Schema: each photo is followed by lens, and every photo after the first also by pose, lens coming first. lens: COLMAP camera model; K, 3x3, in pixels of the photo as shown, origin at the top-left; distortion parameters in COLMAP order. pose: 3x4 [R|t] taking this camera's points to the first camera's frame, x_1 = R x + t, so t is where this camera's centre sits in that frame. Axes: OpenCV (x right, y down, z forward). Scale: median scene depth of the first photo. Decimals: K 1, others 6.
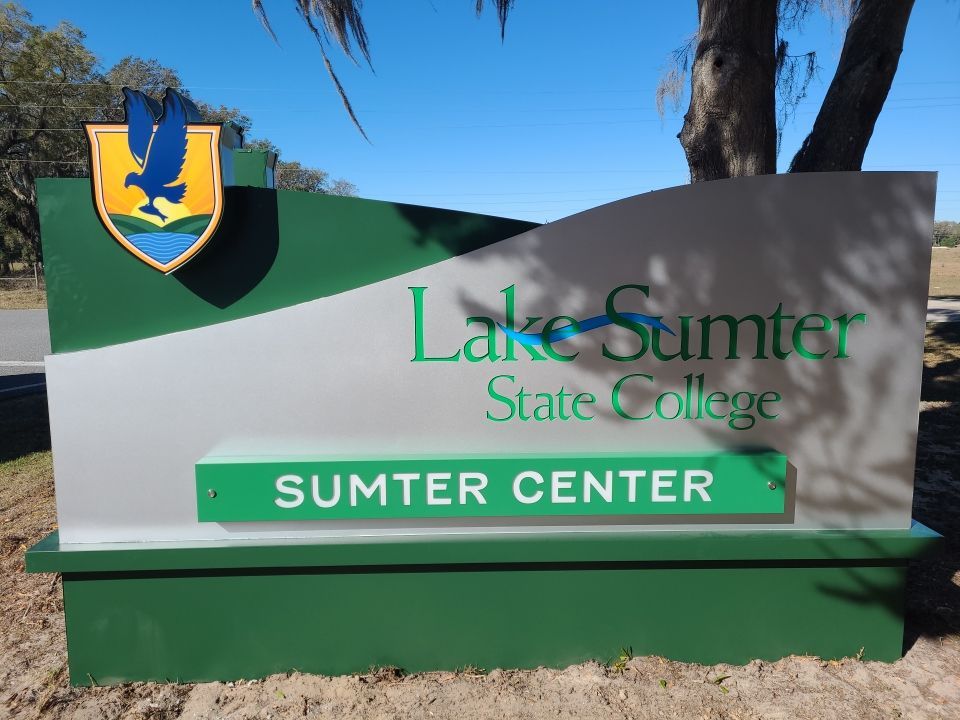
lens RADIAL K [[713.3, 0, 477.1], [0, 713.3, 362.5], [0, 0, 1]] dist [0.055806, -0.031931]
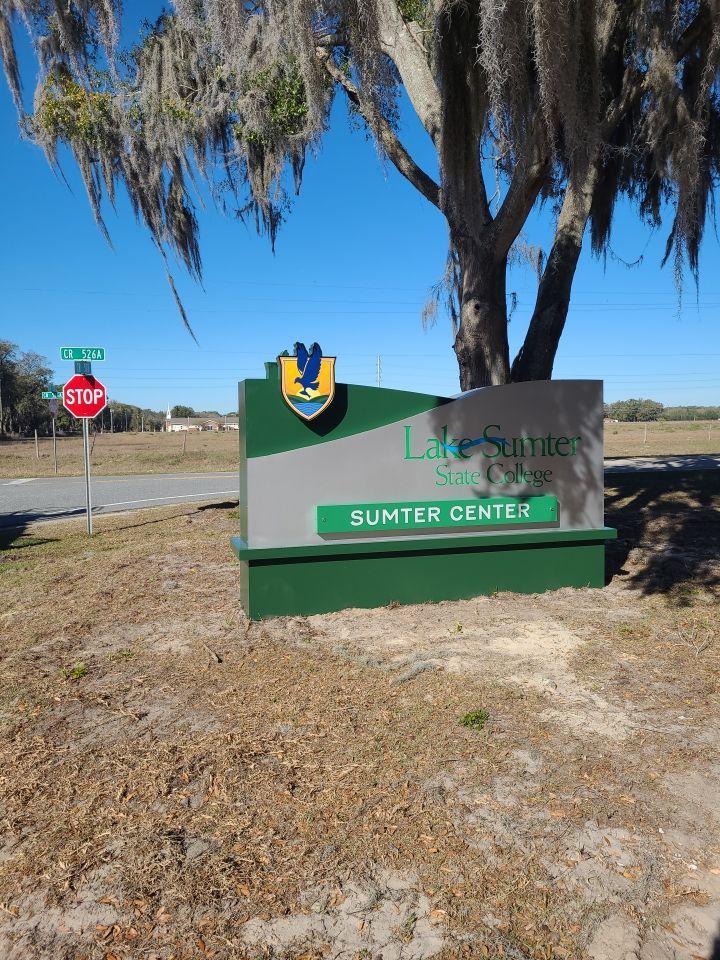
lens RADIAL K [[713.3, 0, 365.5], [0, 713.3, 458.5], [0, 0, 1]] dist [0.055806, -0.031931]
pose [[0.966269, -0.016256, 0.257021, -0.788584], [0.044007, 0.993750, -0.102592, 0.221217], [-0.253746, 0.110442, 0.960945, -1.128244]]
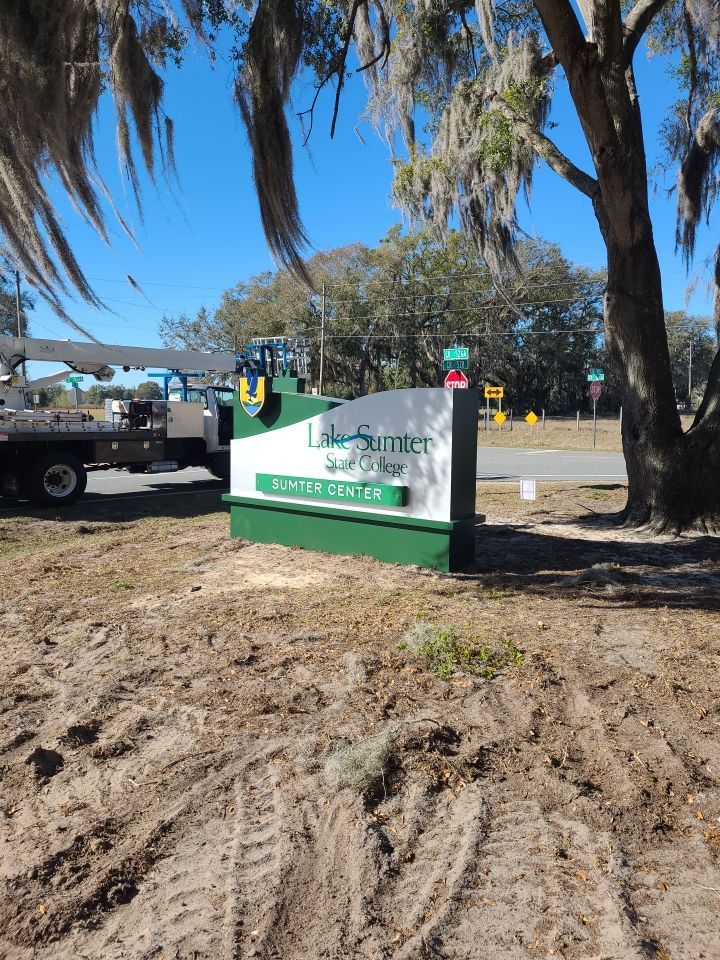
lens RADIAL K [[713.3, 0, 361.3], [0, 713.3, 461.7], [0, 0, 1]] dist [0.055806, -0.031931]
pose [[0.780384, 0.061713, -0.622248, 2.061698], [-0.103829, 0.994092, -0.031624, 0.139775], [0.616621, 0.089286, 0.782181, -1.322582]]
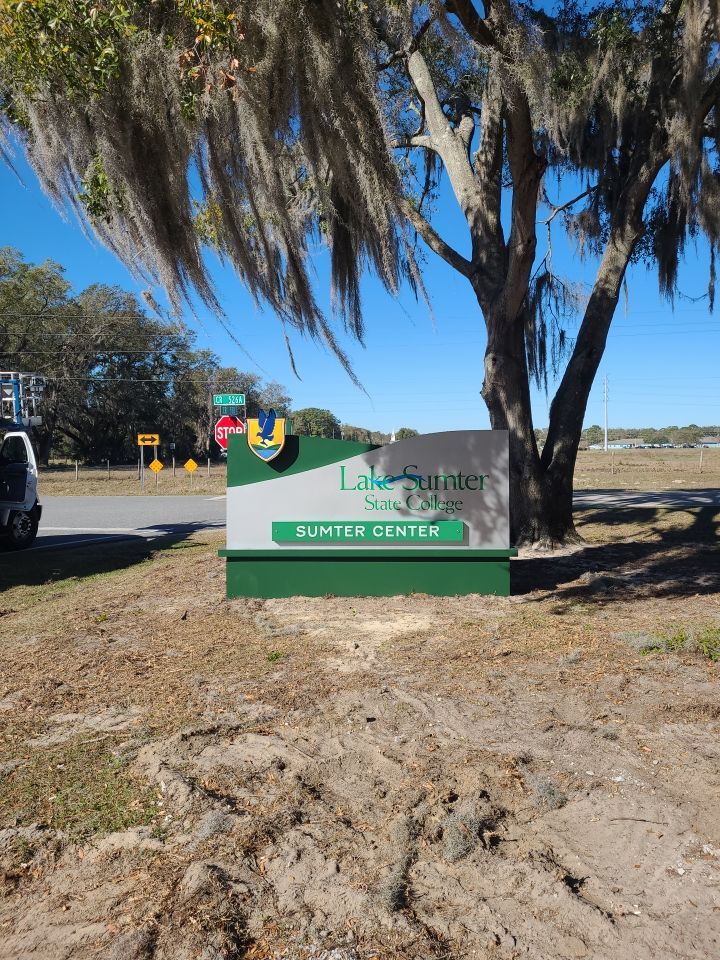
lens RADIAL K [[713.3, 0, 361.5], [0, 713.3, 456.4], [0, 0, 1]] dist [0.055806, -0.031931]
pose [[0.998314, -0.001744, -0.058014, 0.177827], [-0.006484, 0.989942, -0.141326, 0.289812], [0.057677, 0.141464, 0.988262, -2.059299]]
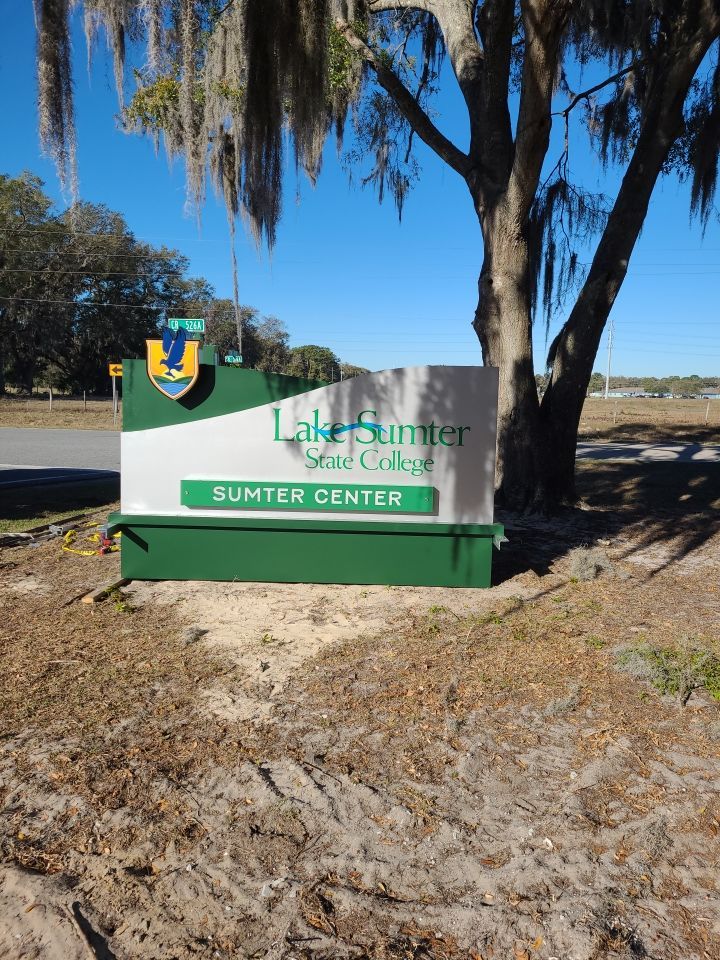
lens RADIAL K [[713.3, 0, 374.6], [0, 713.3, 467.6], [0, 0, 1]] dist [0.055806, -0.031931]
pose [[0.998713, 0.035396, -0.036337, 0.323688], [-0.036964, 0.998373, -0.043421, 0.174937], [0.034741, 0.044709, 0.998396, -1.304299]]
